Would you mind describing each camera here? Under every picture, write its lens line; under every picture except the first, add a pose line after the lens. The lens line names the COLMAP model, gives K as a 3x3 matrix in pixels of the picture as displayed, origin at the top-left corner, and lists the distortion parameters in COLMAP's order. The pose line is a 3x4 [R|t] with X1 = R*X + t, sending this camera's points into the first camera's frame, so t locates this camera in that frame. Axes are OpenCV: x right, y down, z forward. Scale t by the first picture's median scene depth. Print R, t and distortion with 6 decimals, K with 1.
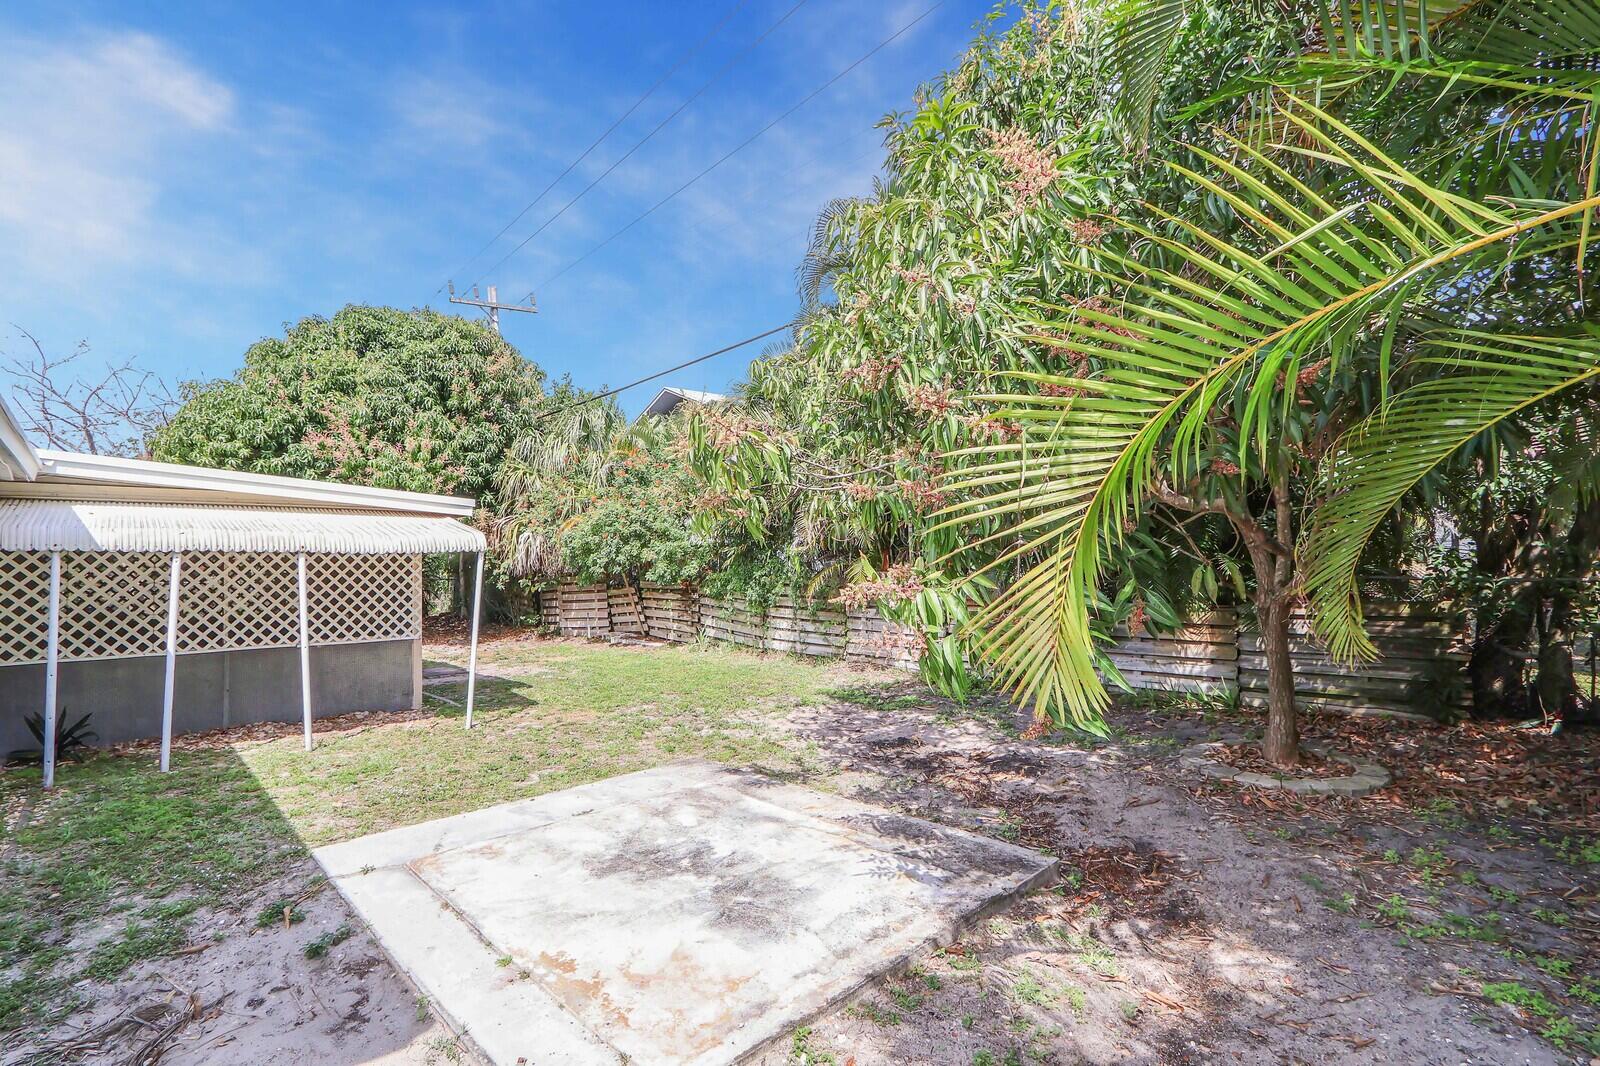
lens RADIAL K [[714.8, 0, 769.7], [0, 714.8, 559.9], [0, 0, 1]] dist [0.001157, -0.000026]
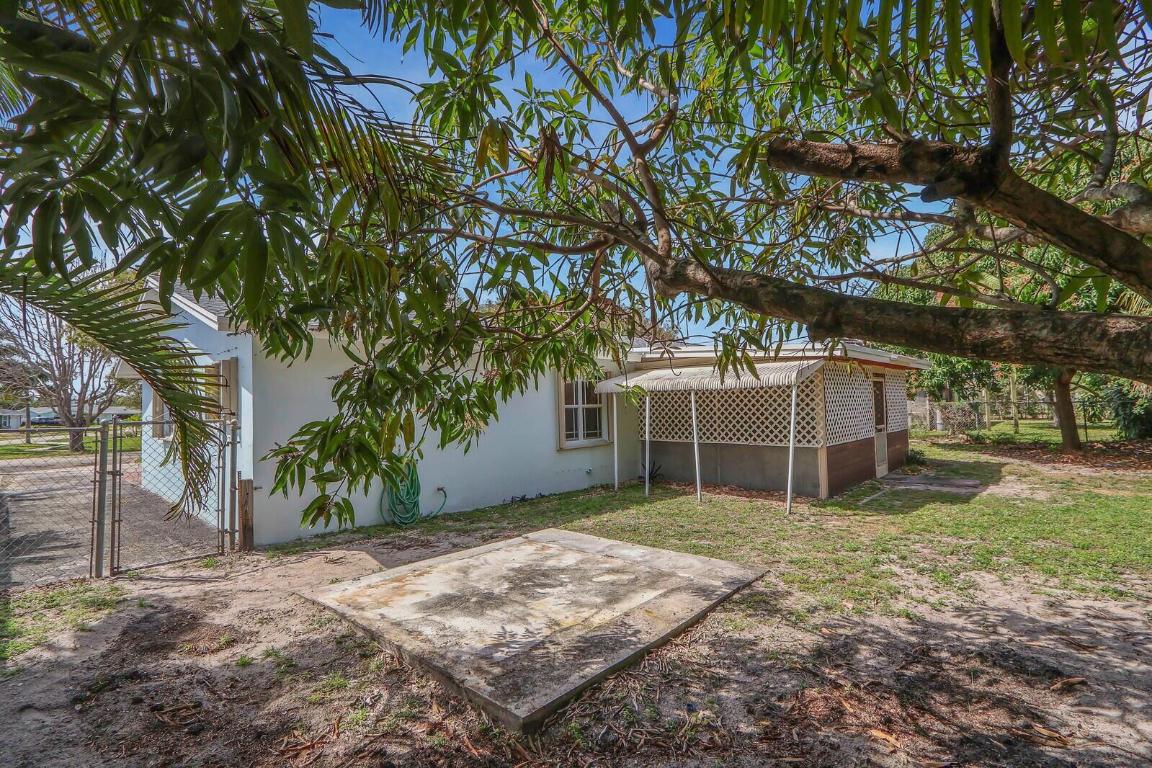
lens RADIAL K [[514.6, 0, 554.2], [0, 514.6, 403.4], [0, 0, 1]] dist [0.001157, -0.000026]
pose [[0.088794, 0.004424, -0.996040, 0.987746], [0.029471, 0.999541, 0.007066, 0.008053], [0.995614, -0.029982, 0.088623, 0.913715]]
